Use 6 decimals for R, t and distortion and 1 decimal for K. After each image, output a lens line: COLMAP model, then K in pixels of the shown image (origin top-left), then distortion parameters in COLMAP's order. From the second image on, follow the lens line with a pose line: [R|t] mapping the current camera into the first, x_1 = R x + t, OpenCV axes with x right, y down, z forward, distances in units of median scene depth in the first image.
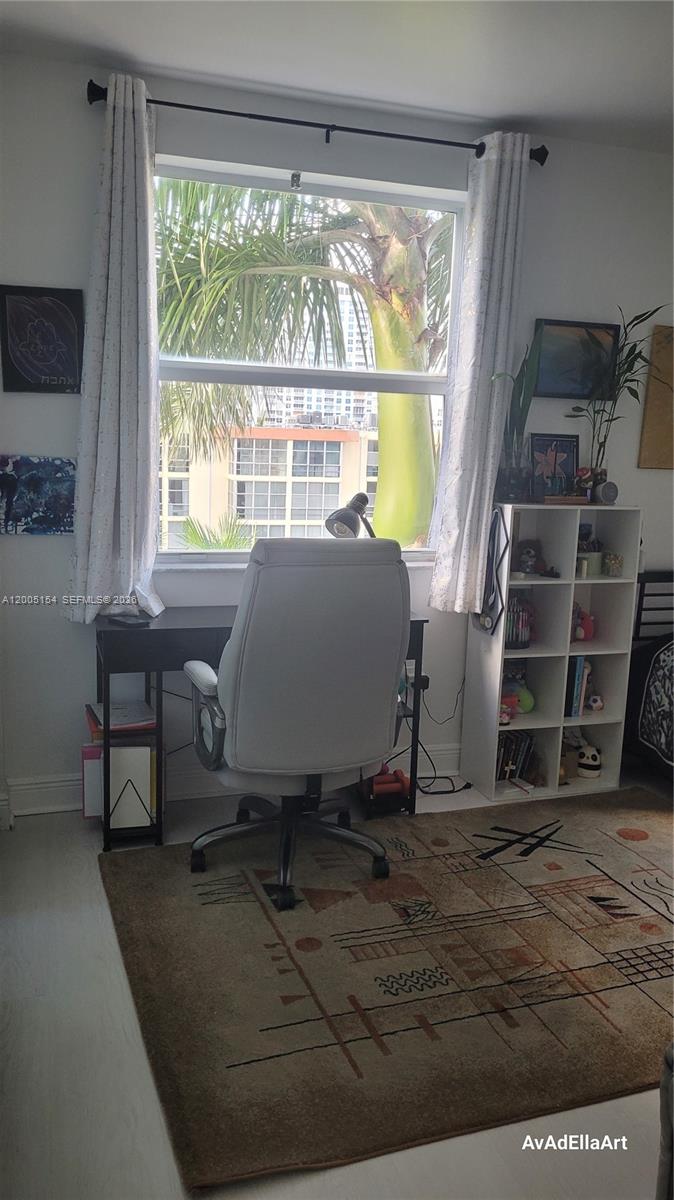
lens RADIAL K [[903.7, 0, 332.3], [0, 903.7, 596.1], [0, 0, 1]] dist [0.045118, -0.031299]
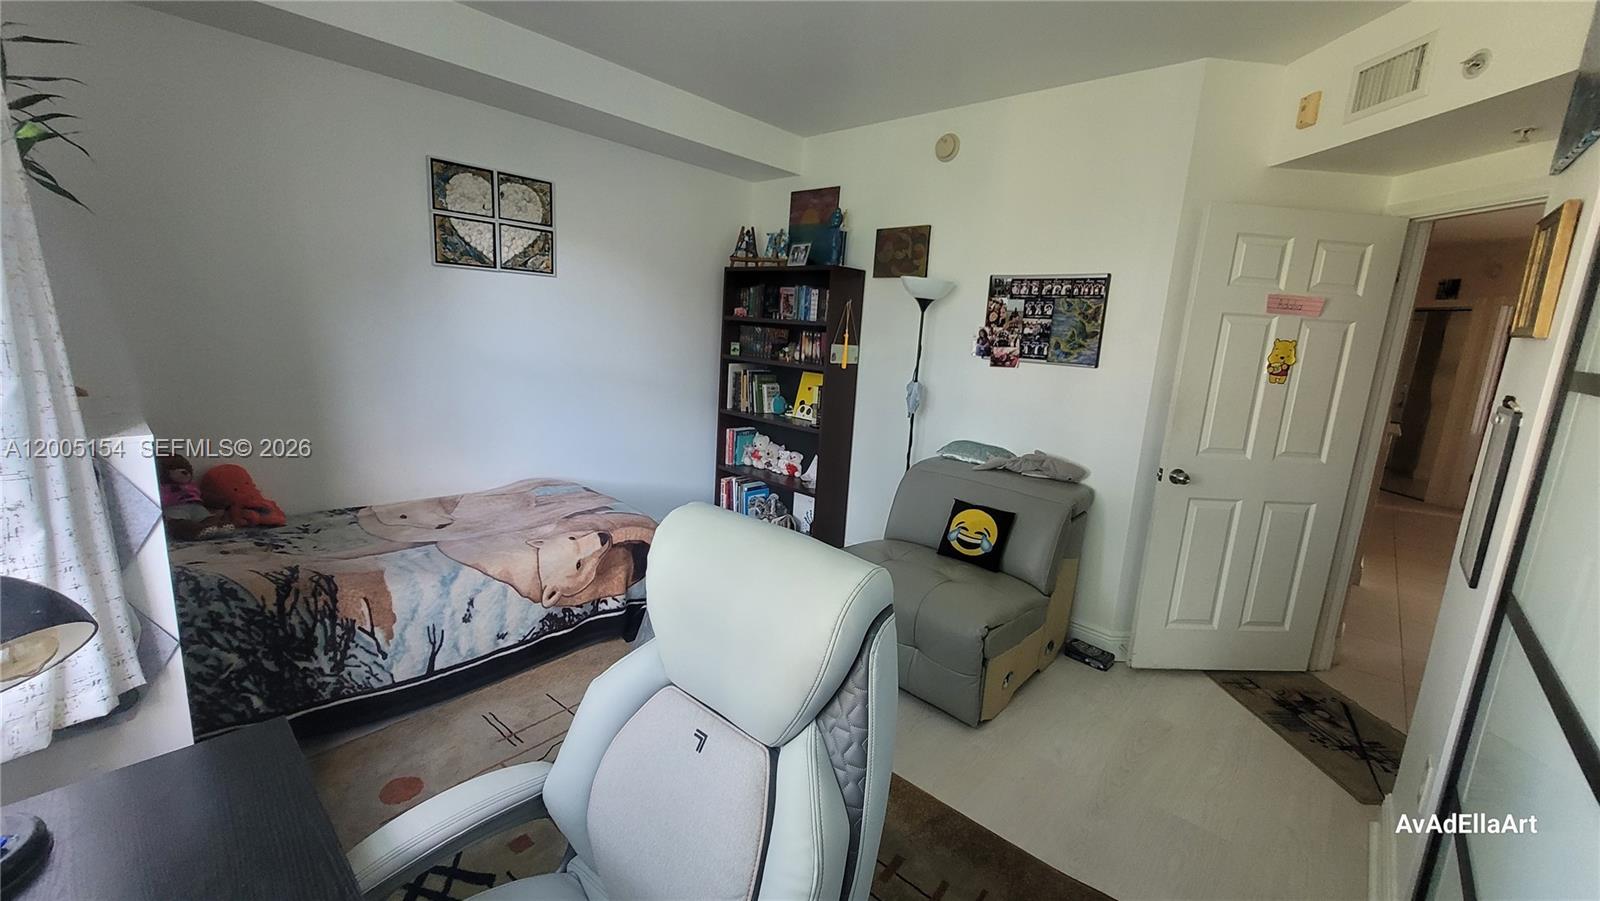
lens RADIAL K [[622.7, 0, 804.1], [0, 622.7, 443.5], [0, 0, 1]] dist [-0.000344, -0.000825]
pose [[-0.502004, -0.222450, 0.835768, -0.243752], [0.072227, 0.952197, 0.296822, -0.168999], [-0.861844, 0.209371, -0.461940, 0.898754]]
